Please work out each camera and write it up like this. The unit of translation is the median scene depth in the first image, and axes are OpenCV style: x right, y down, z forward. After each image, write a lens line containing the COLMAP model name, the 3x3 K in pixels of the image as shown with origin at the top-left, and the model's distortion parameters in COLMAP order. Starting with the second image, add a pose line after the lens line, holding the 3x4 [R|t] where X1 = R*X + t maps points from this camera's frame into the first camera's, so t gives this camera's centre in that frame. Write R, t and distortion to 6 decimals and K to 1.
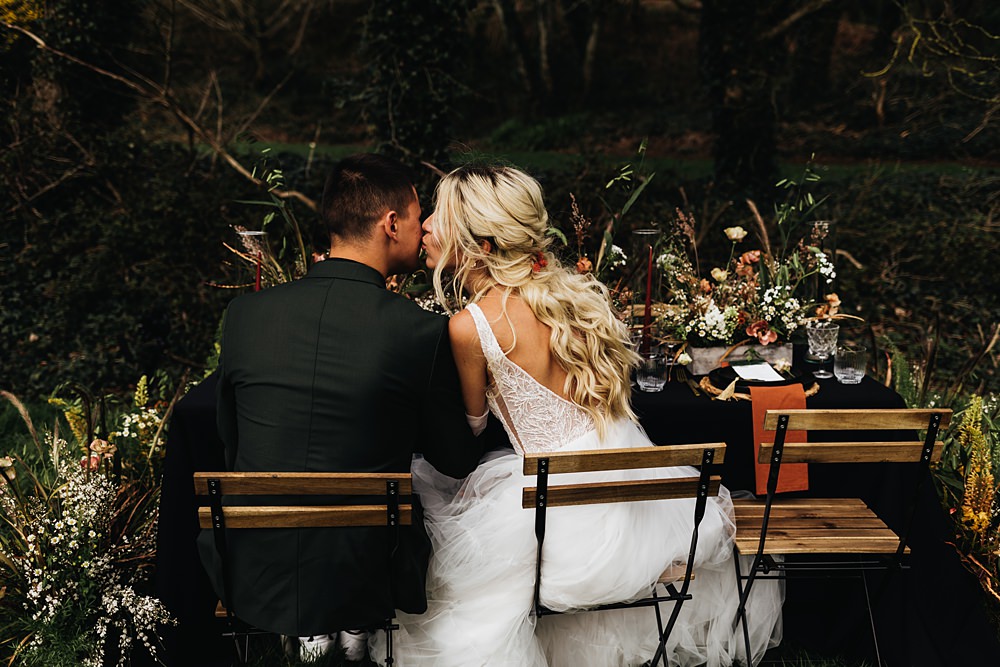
lens RADIAL K [[1007.8, 0, 499.9], [0, 1007.8, 332.3], [0, 0, 1]] dist [0.036860, 0.000000]
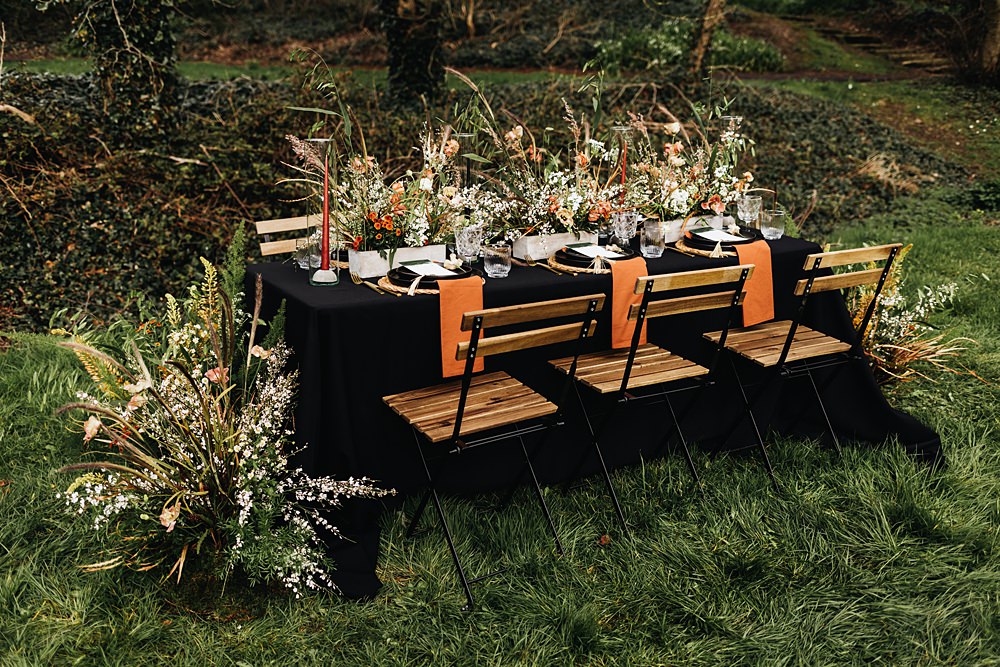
lens RADIAL K [[1007.8, 0, 500.8], [0, 1007.8, 333.7], [0, 0, 1]] dist [0.036860, 0.000000]
pose [[0.889913, -0.121125, 0.439753, -0.121071], [0.082906, 0.990991, 0.105183, 0.001033], [-0.448532, -0.057145, 0.891938, -0.002768]]
